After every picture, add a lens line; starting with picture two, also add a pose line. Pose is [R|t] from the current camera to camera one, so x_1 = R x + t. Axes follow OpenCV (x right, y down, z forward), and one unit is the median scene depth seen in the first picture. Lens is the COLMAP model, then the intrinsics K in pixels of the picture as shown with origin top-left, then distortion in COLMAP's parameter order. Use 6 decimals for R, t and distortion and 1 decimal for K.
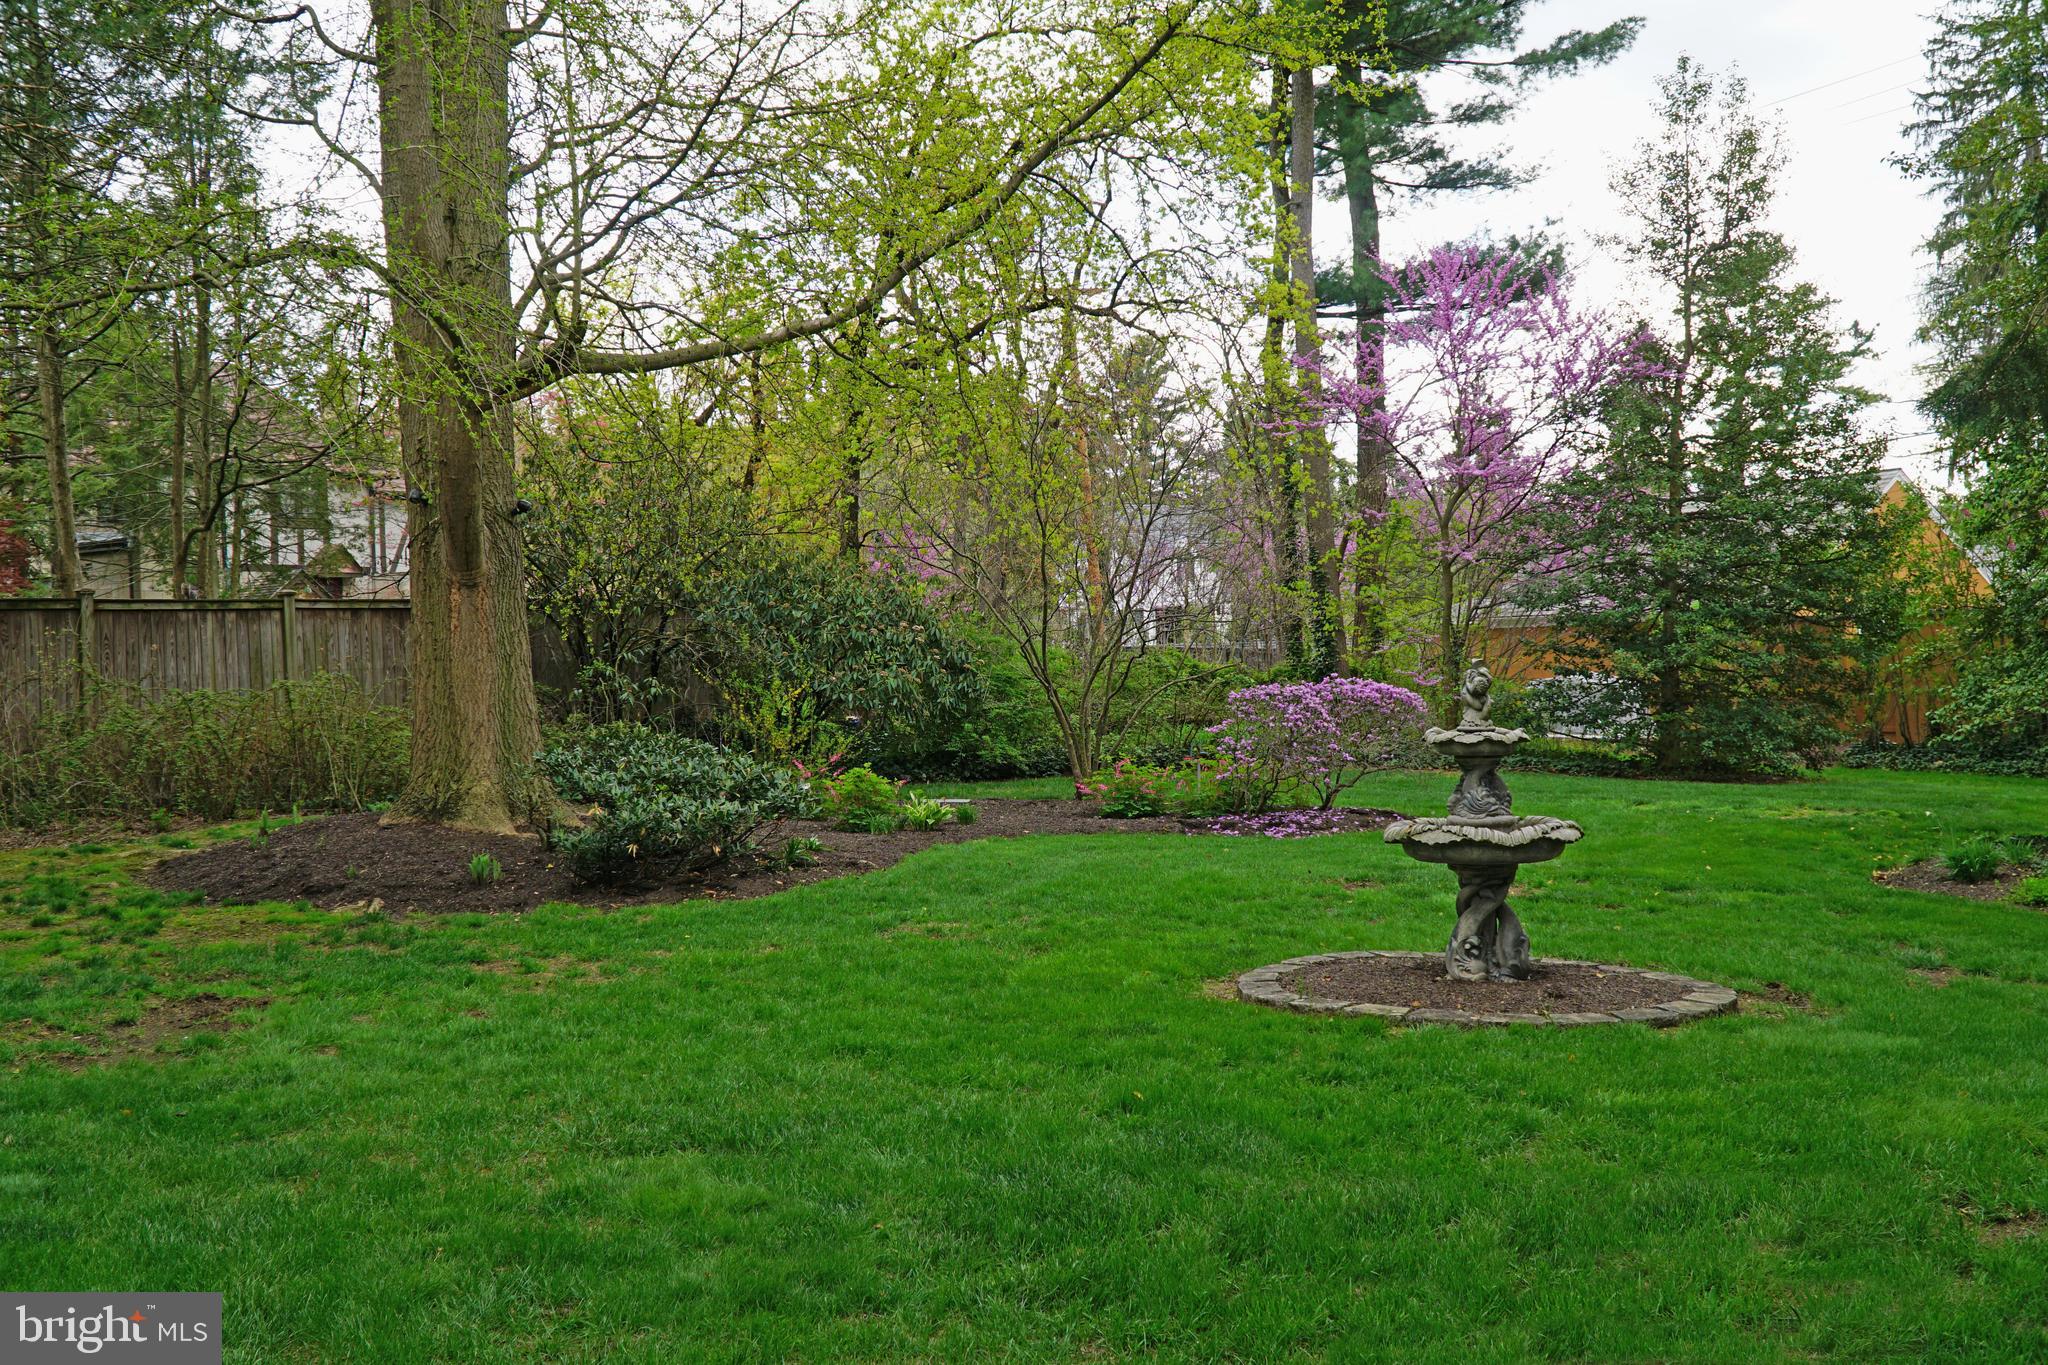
lens RADIAL K [[1728.0, 0, 1027.4], [0, 1728.0, 684.1], [0, 0, 1]] dist [0.005461, 0.001169]
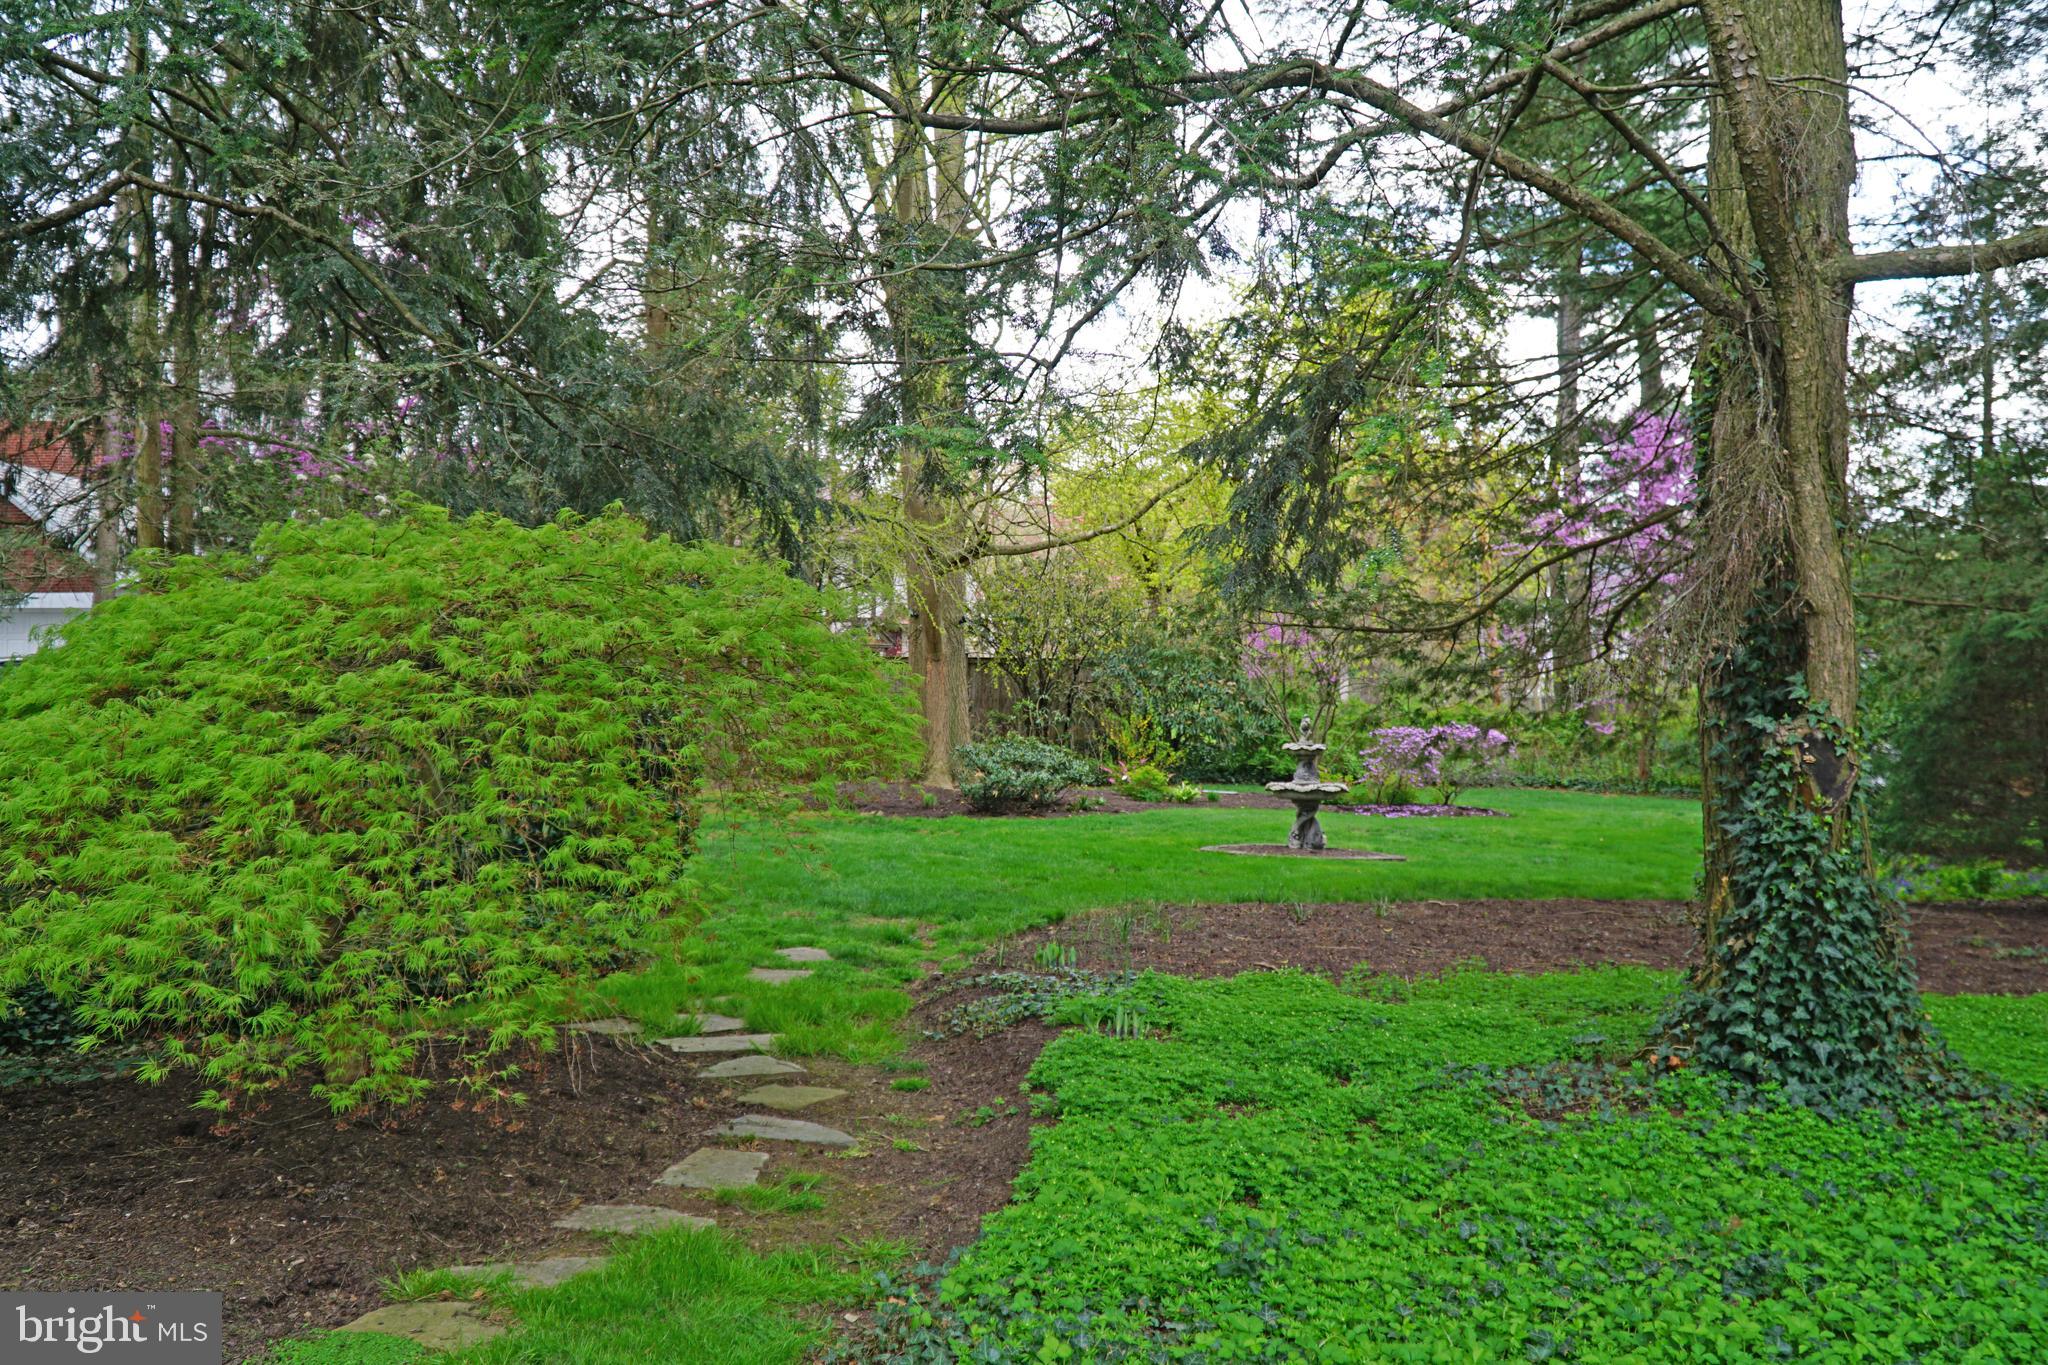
lens RADIAL K [[1728.0, 0, 1023.0], [0, 1728.0, 682.0], [0, 0, 1]] dist [0.005461, 0.001169]
pose [[0.949773, 0.026787, -0.311792, 0.424409], [-0.034011, 0.999264, -0.017756, -0.001299], [0.311087, 0.027468, 0.949985, -0.914122]]
